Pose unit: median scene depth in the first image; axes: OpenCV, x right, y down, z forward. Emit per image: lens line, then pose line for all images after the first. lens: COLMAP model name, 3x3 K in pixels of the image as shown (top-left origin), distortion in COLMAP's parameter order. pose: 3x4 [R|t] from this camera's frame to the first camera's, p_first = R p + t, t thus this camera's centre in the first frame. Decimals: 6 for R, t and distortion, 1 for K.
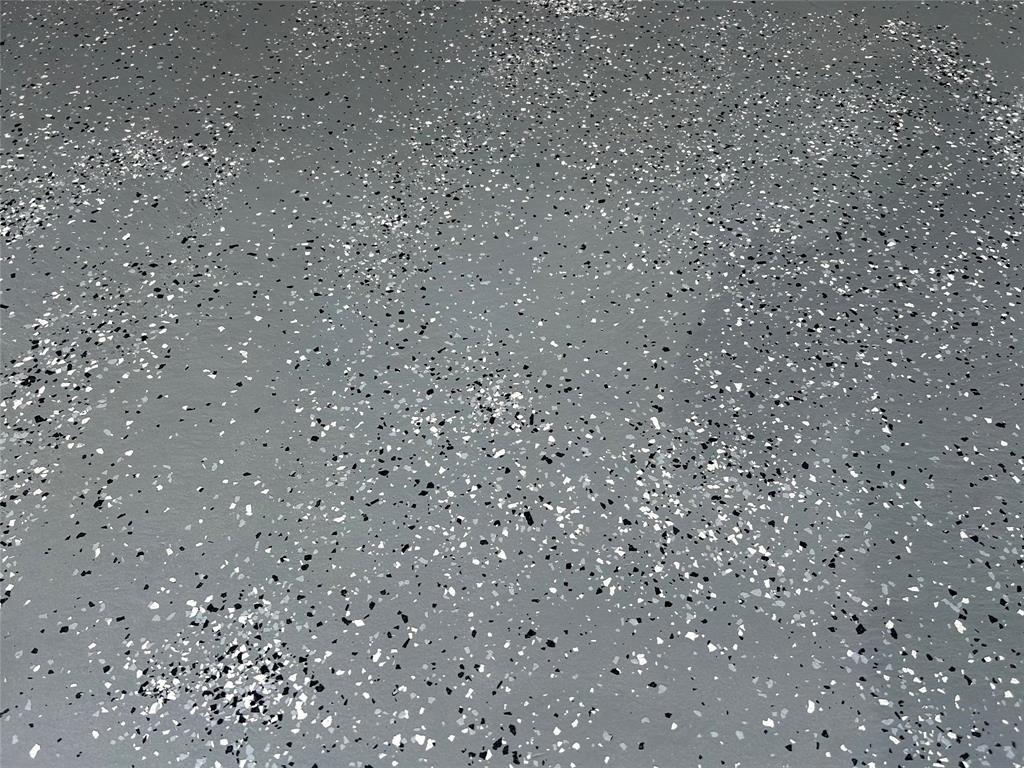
lens RADIAL K [[769.5, 0, 512.0], [0, 769.5, 384.0], [0, 0, 1]] dist [0.076435, -0.087023]
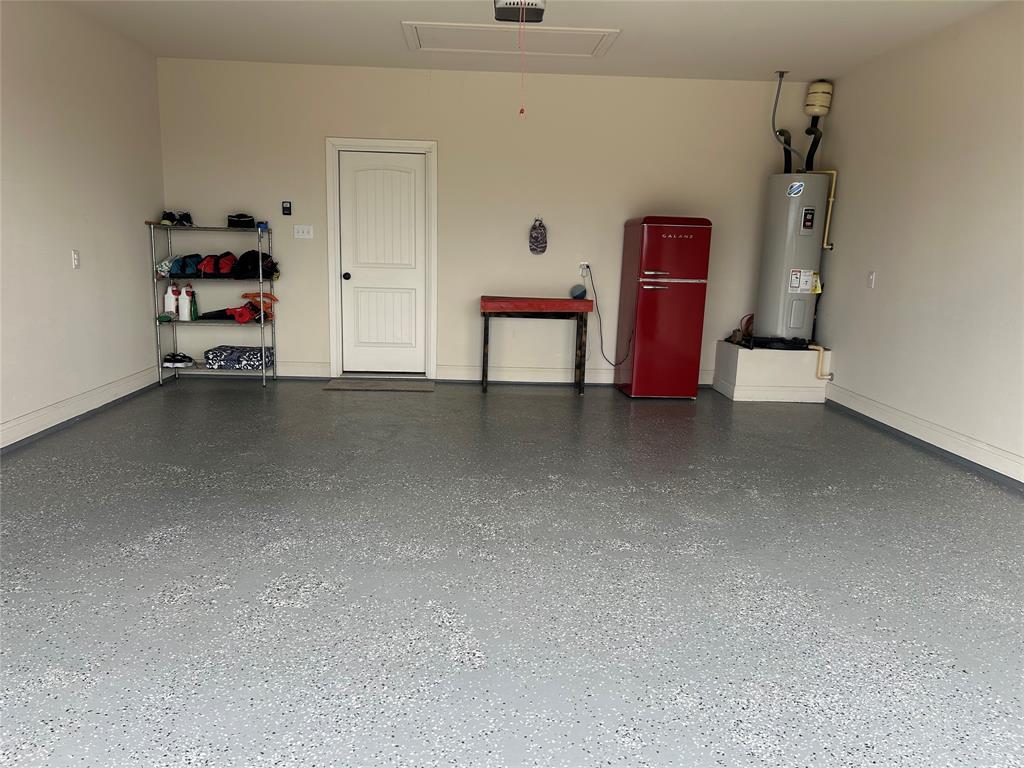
lens RADIAL K [[769.5, 0, 512.0], [0, 769.5, 384.0], [0, 0, 1]] dist [0.076435, -0.087023]
pose [[0.986264, -0.006984, 0.165028, 0.455971], [0.114272, 0.750275, -0.651176, 0.687997], [-0.119268, 0.661089, 0.740767, -1.376120]]
